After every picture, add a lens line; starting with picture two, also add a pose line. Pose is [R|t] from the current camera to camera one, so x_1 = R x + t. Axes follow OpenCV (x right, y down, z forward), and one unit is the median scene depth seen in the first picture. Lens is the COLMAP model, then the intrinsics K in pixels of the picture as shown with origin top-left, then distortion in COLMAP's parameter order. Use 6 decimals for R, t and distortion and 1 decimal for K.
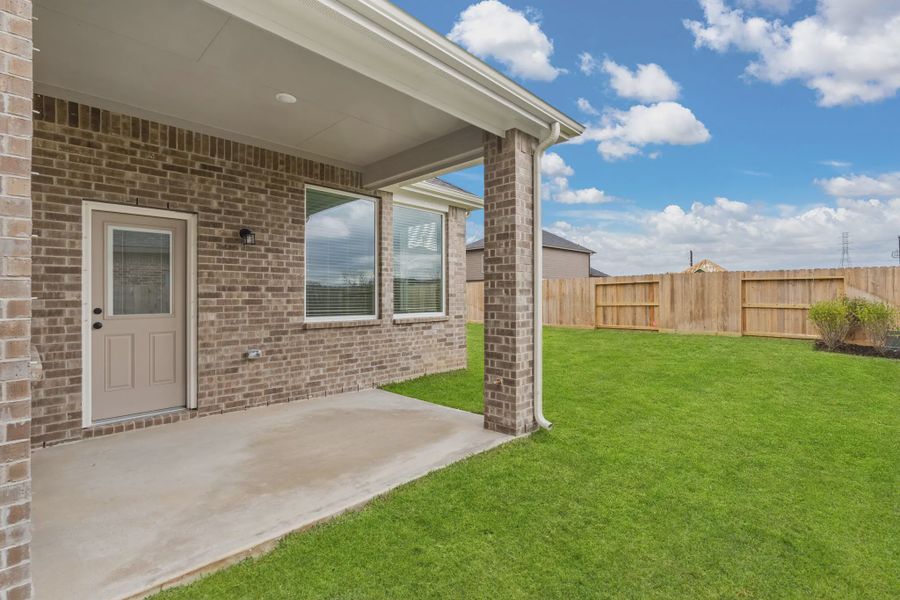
lens RADIAL K [[406.4, 0, 450.0], [0, 406.4, 300.0], [0, 0, 1]] dist [-0.000329, -0.000045]
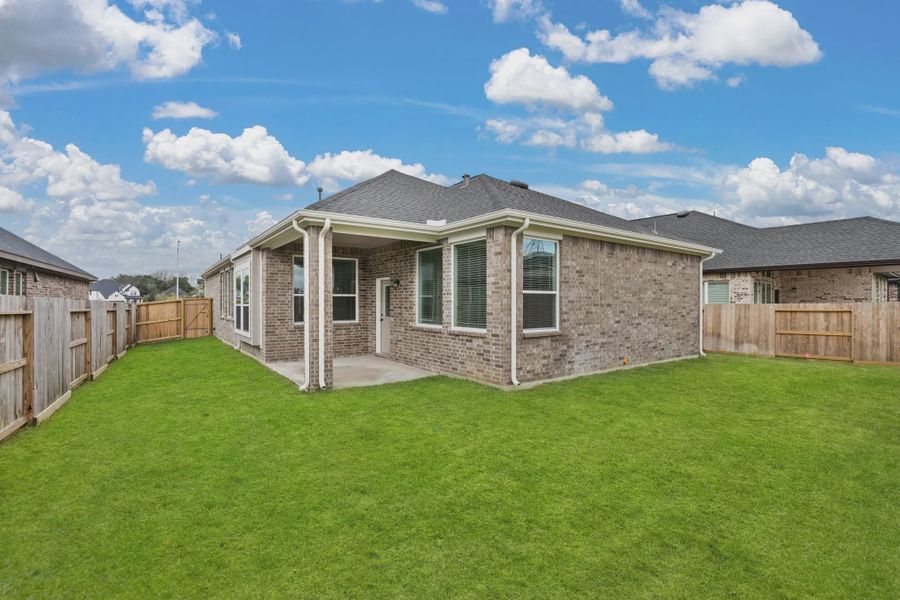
lens RADIAL K [[406.4, 0, 450.0], [0, 406.4, 300.0], [0, 0, 1]] dist [-0.000329, -0.000045]
pose [[-0.170019, 0.005030, -0.985428, 1.120425], [-0.002079, 0.999983, 0.005463, -0.056258], [0.985439, 0.002977, -0.170006, 1.151094]]
